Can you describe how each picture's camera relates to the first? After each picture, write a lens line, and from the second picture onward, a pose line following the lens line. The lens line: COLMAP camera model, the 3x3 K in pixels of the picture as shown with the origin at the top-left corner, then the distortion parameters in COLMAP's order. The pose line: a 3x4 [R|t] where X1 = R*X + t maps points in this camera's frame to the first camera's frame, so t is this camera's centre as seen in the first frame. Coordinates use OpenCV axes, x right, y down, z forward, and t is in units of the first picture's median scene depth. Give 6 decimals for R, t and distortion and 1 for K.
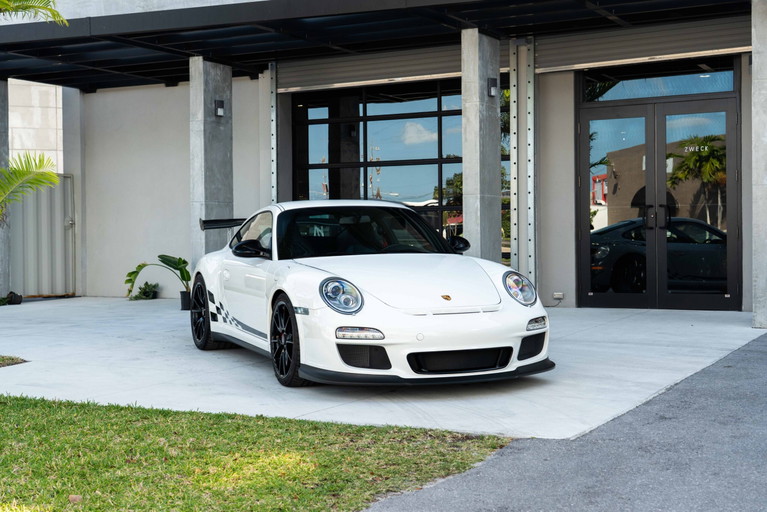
lens RADIAL K [[1104.4, 0, 383.5], [0, 1104.4, 256.0], [0, 0, 1]] dist [0.034608, 0.085627]
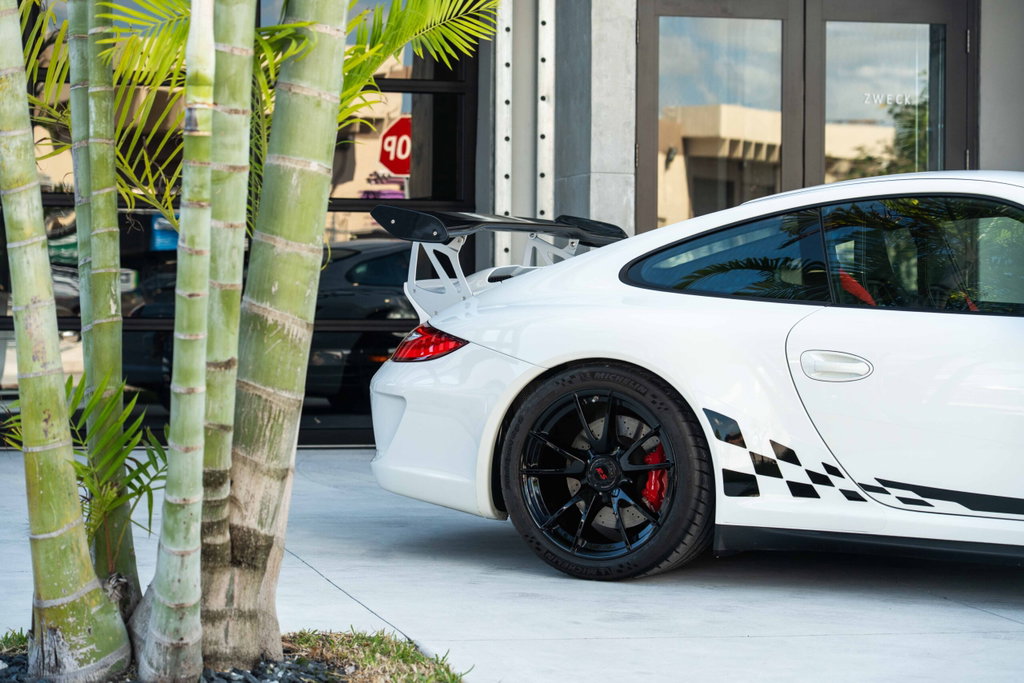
lens RADIAL K [[2524.1, 0, 512.0], [0, 2524.1, 341.5], [0, 0, 1]] dist [0.000329, 0.341301]
pose [[0.745807, 0.005244, 0.666142, -0.700515], [-0.005025, 0.999985, -0.002246, 0.010496], [-0.666143, -0.001672, 0.745822, 0.410508]]
